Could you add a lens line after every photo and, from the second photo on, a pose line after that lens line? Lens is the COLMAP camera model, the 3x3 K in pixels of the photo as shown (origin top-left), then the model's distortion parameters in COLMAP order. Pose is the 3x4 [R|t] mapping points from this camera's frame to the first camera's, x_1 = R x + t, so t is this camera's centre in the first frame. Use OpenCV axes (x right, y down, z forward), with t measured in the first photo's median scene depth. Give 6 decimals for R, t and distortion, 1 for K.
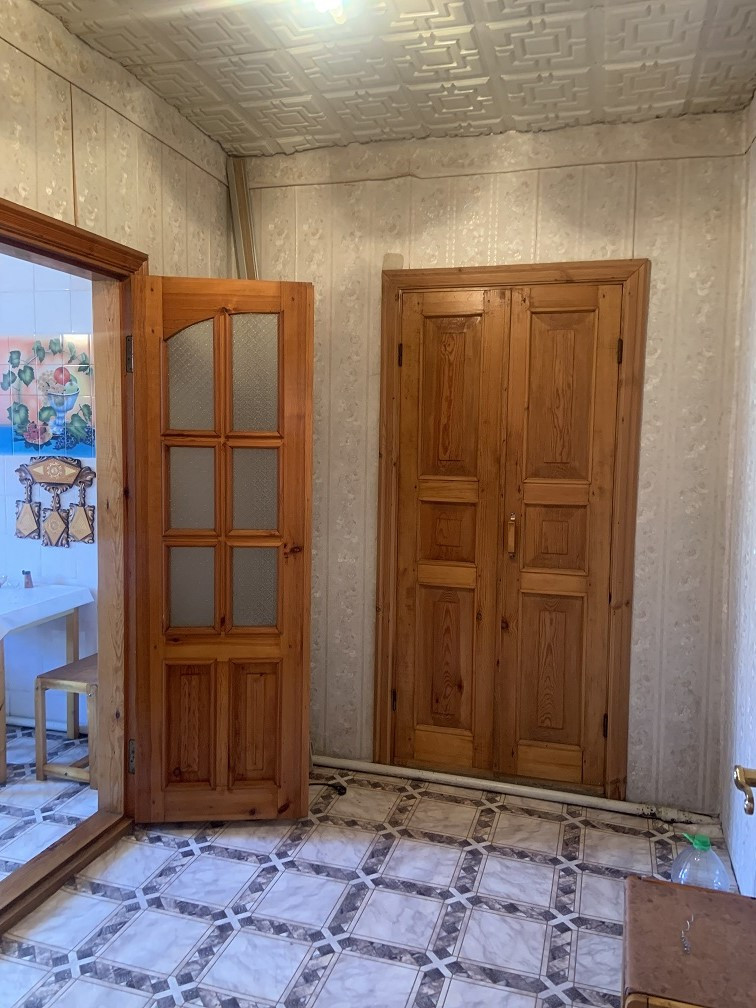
lens RADIAL K [[779.0, 0, 376.3], [0, 779.0, 503.7], [0, 0, 1]] dist [0.060023, -0.004049]
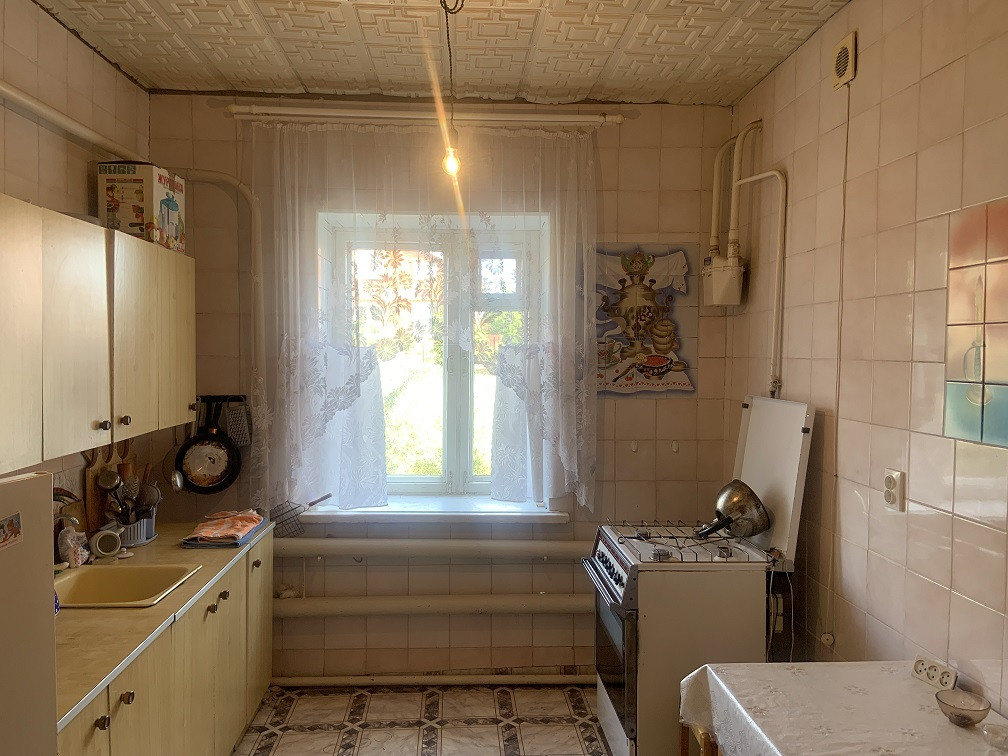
lens RADIAL K [[779.0, 0, 502.5], [0, 779.0, 378.9], [0, 0, 1]] dist [0.060023, -0.004049]
pose [[0.355489, 0.012232, -0.934600, 1.169625], [-0.091532, 0.995564, -0.021786, -0.045086], [0.930188, 0.093291, 0.355032, 0.613922]]
